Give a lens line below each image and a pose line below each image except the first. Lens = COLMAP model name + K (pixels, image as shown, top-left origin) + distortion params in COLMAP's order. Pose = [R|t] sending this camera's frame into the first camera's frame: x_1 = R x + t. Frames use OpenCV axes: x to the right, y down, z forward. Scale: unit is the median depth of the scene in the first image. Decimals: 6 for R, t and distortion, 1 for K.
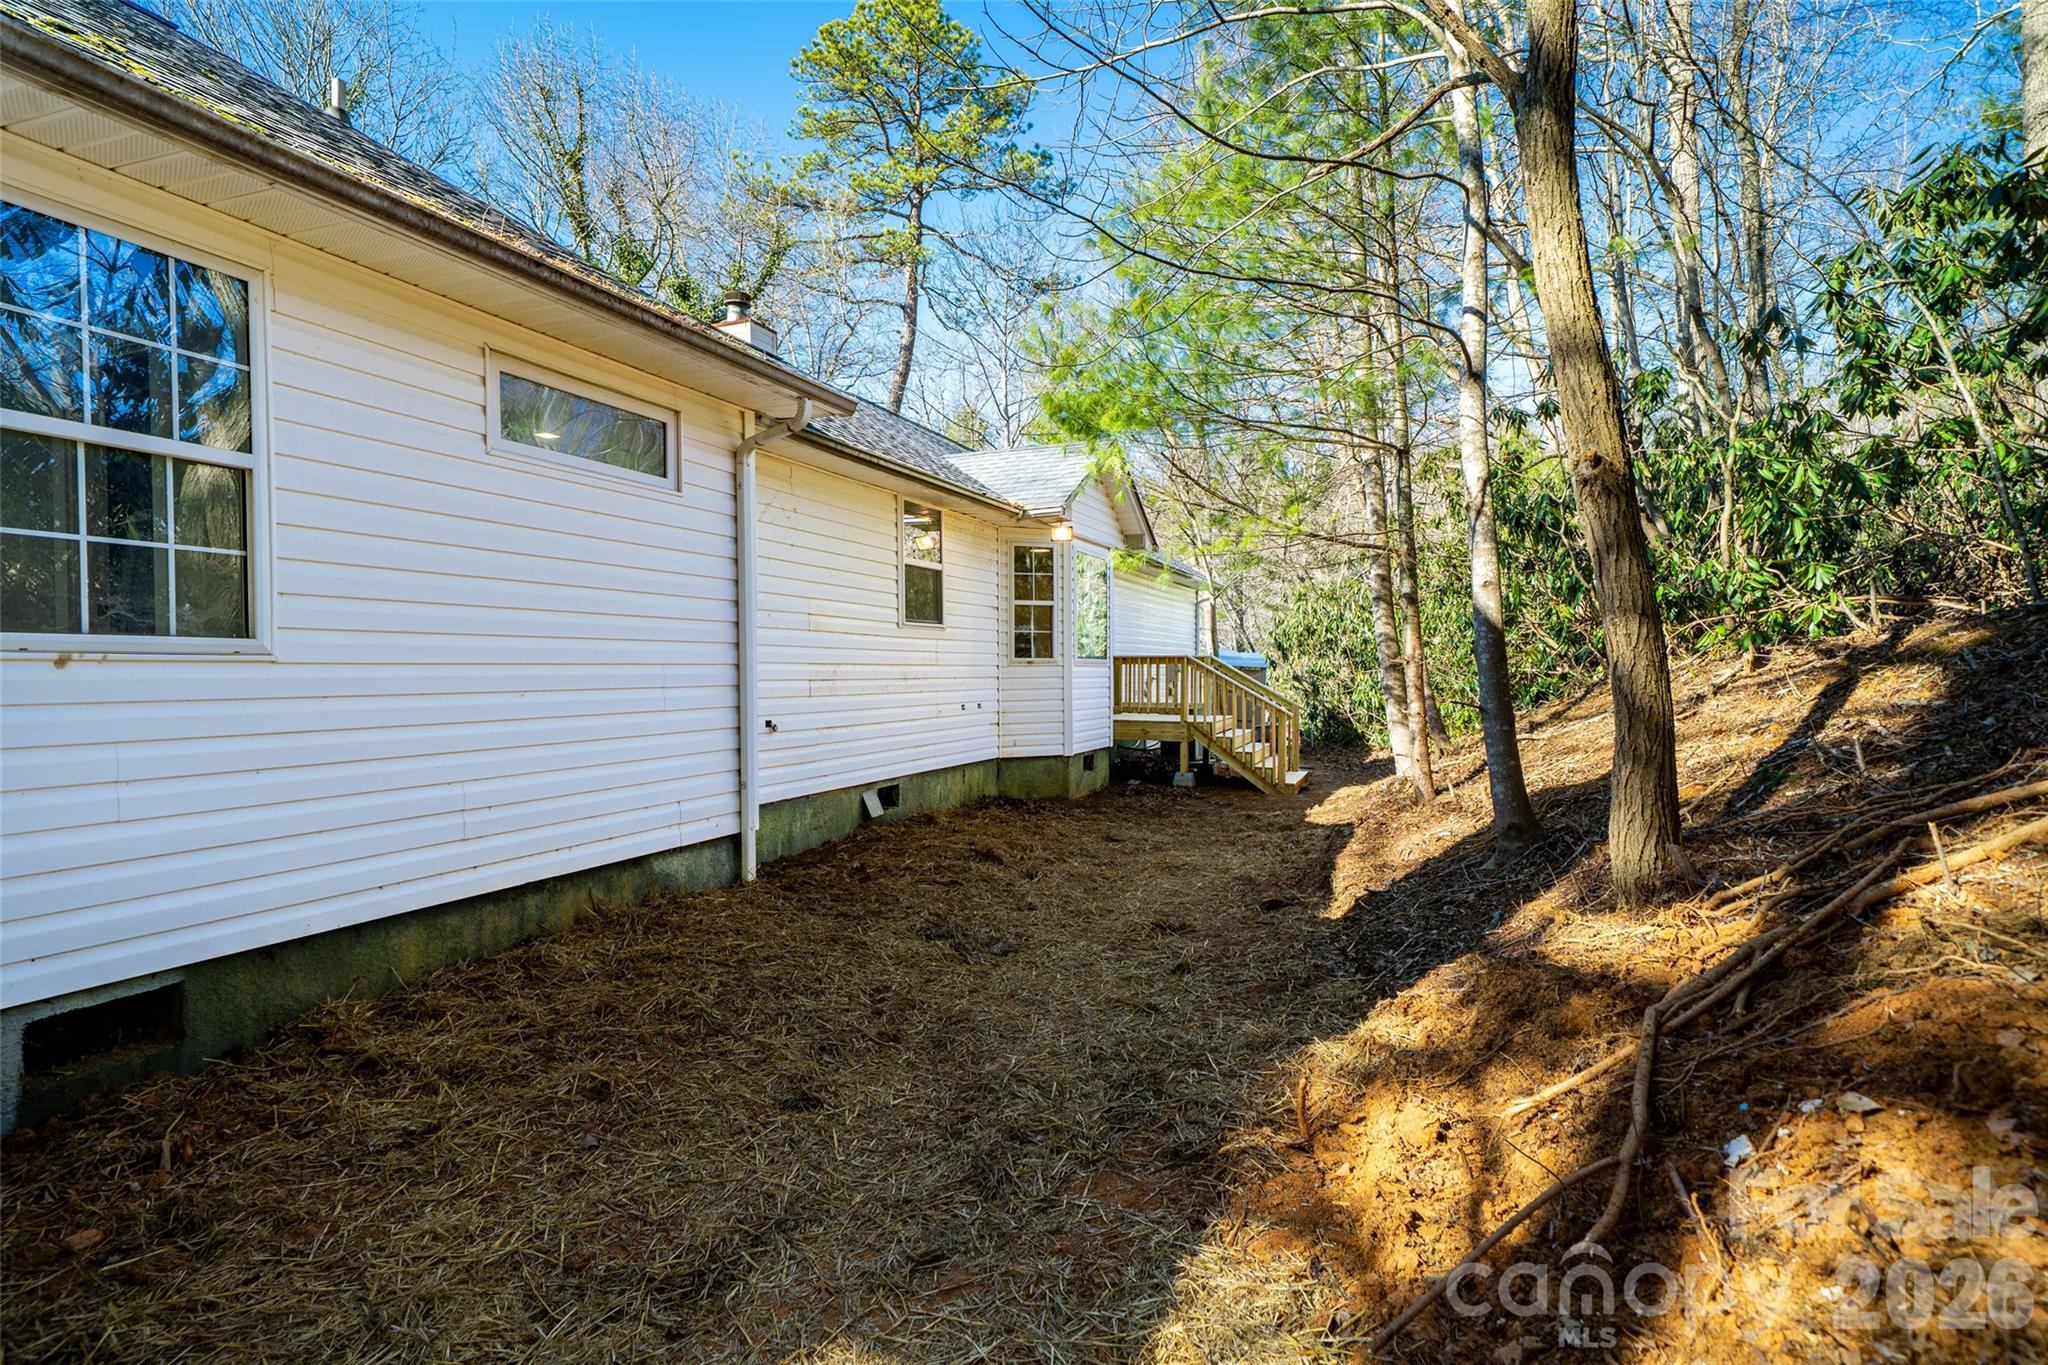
lens RADIAL K [[1057.9, 0, 1028.7], [0, 1057.9, 691.6], [0, 0, 1]] dist [0.015236, 0.002171]
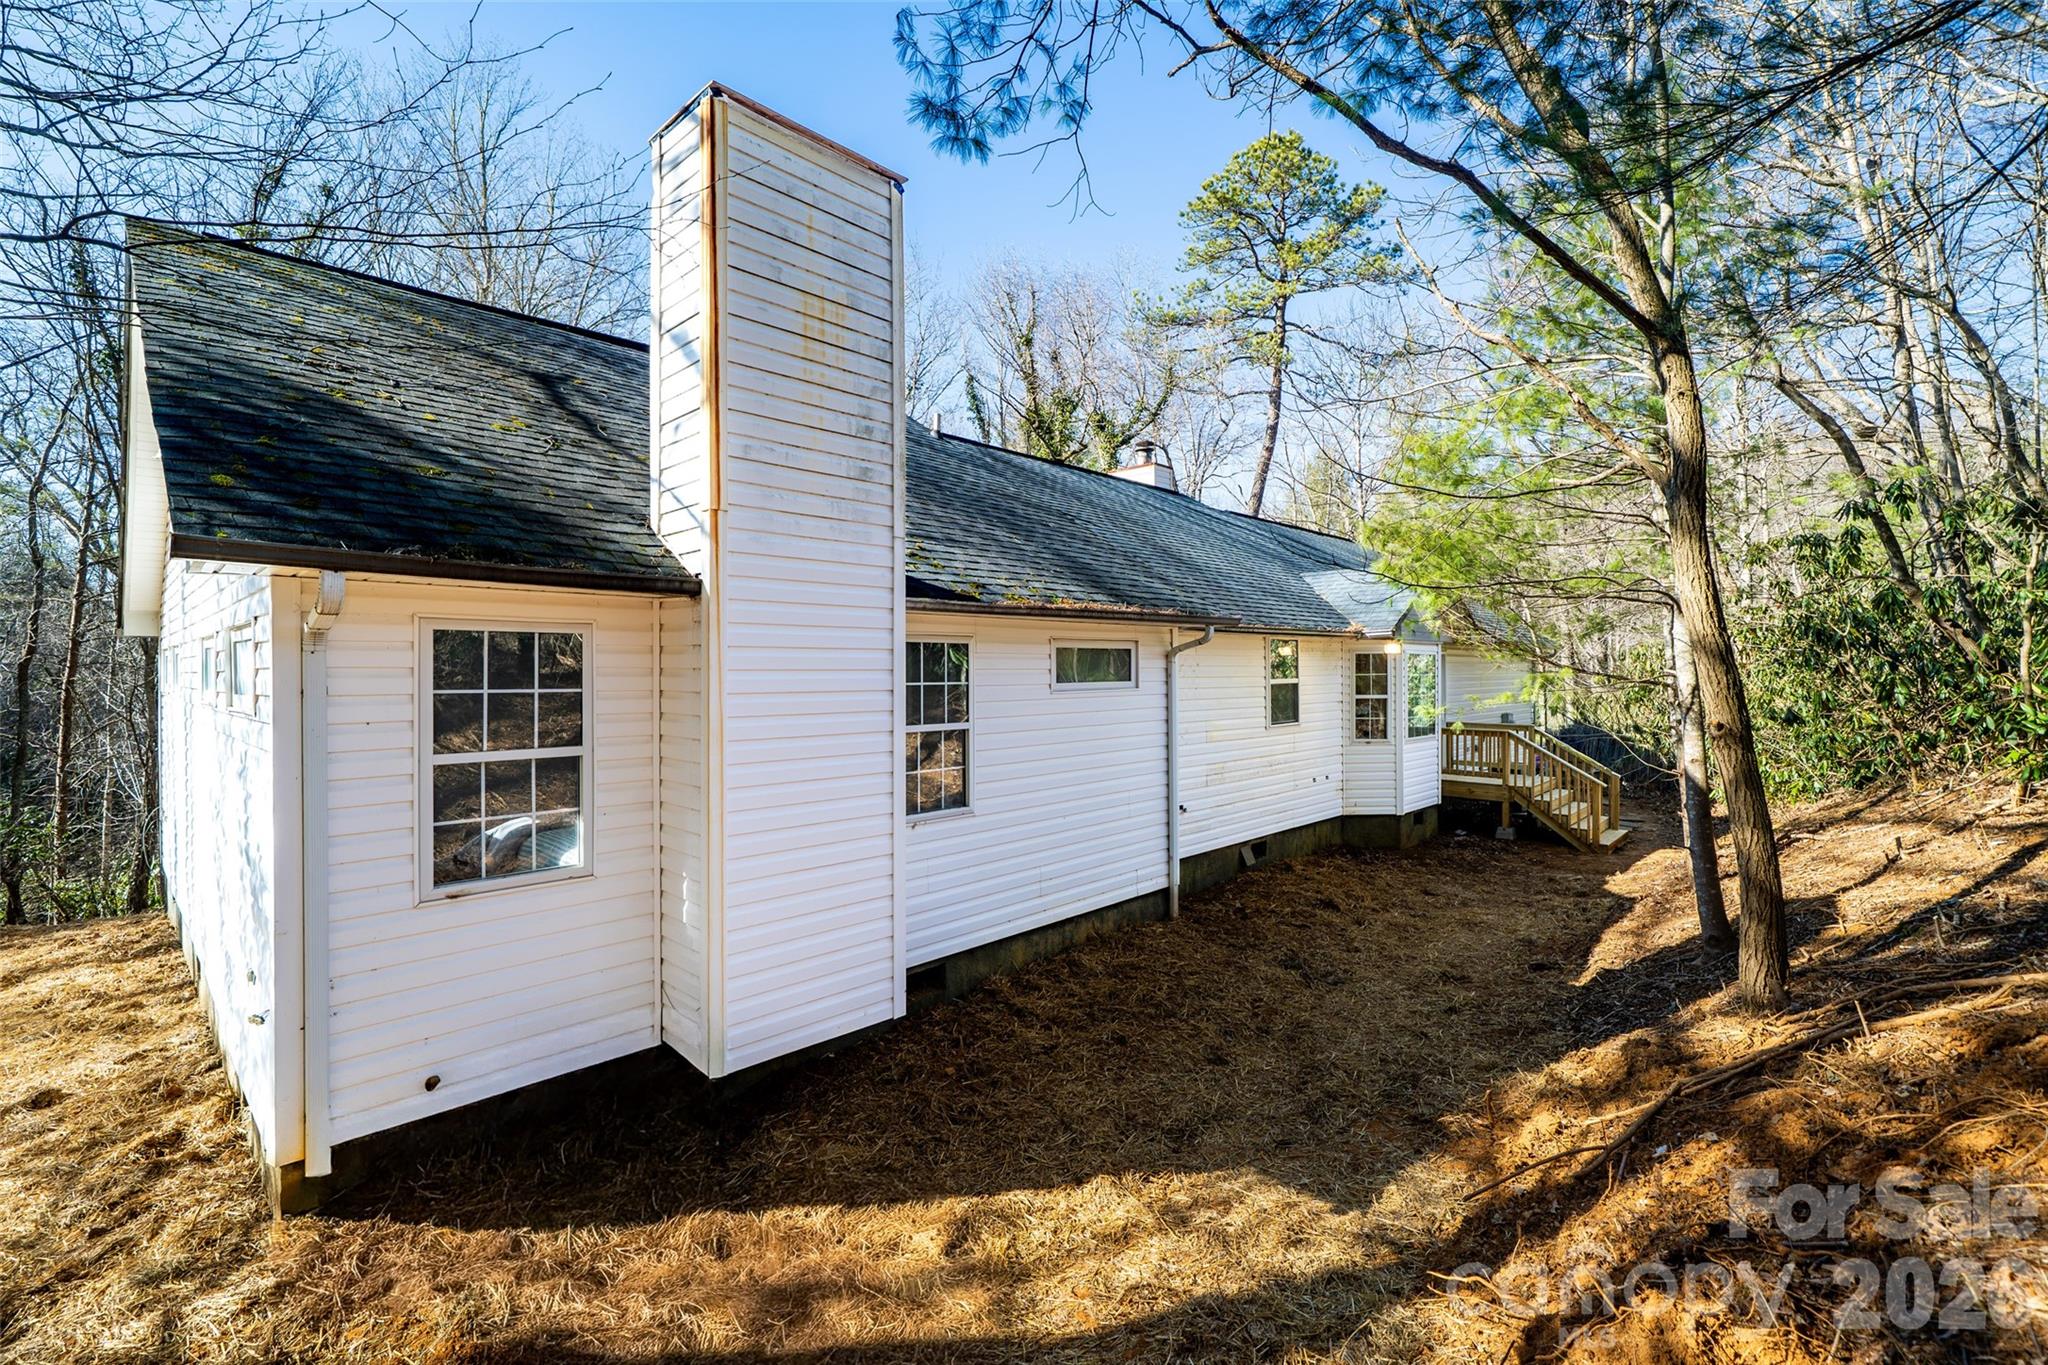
lens RADIAL K [[902.1, 0, 1036.9], [0, 902.1, 670.4], [0, 0, 1]] dist [-0.001222, 0.000686]
pose [[0.932888, -0.000792, -0.360166, 0.045423], [-0.010917, 0.999476, -0.030474, -0.169362], [0.360002, 0.032360, 0.932390, -0.423230]]
